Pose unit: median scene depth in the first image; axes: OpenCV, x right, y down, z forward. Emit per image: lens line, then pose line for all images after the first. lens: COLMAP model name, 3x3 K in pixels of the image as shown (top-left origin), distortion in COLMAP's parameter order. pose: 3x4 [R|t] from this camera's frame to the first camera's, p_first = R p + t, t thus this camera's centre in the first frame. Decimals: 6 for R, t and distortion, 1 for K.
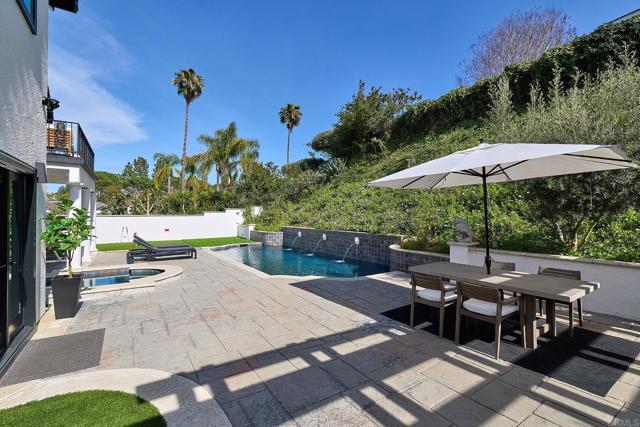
lens RADIAL K [[289.5, 0, 320.4], [0, 289.5, 210.1], [0, 0, 1]] dist [0.002509, 0.000295]
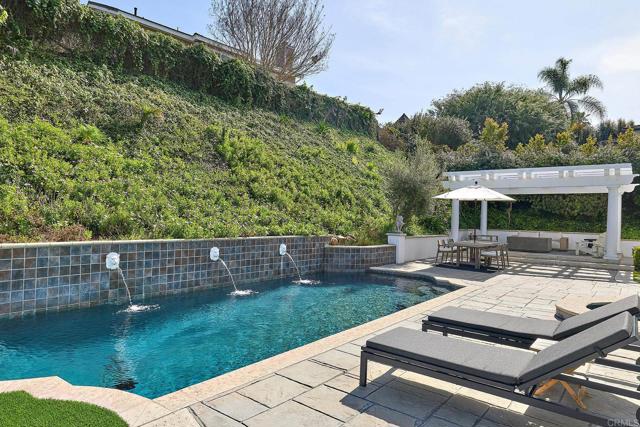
lens RADIAL K [[411.5, 0, 317.7], [0, 411.5, 212.2], [0, 0, 1]] dist [0.003212, 0.001279]
pose [[-0.311141, 0.001948, 0.950362, -0.416043], [-0.039885, 0.999090, -0.015106, 0.016547], [-0.949526, -0.042605, -0.310780, 0.637886]]
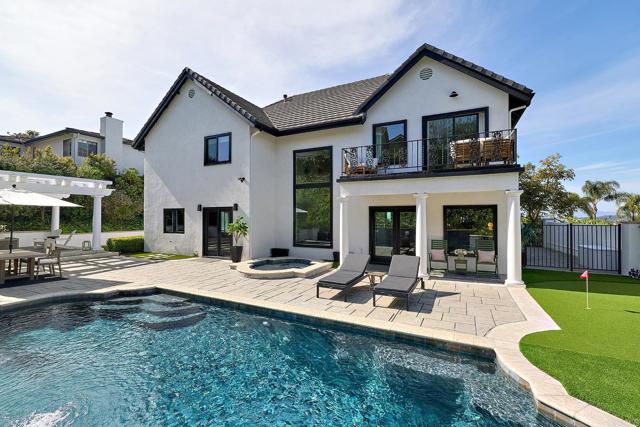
lens RADIAL K [[281.1, 0, 322.7], [0, 281.1, 212.0], [0, 0, 1]] dist [-0.001480, -0.000260]
pose [[-0.868655, -0.008386, -0.495346, -0.051696], [0.005385, 0.999638, -0.026367, 0.000452], [0.495388, -0.025572, -0.868296, 0.755686]]
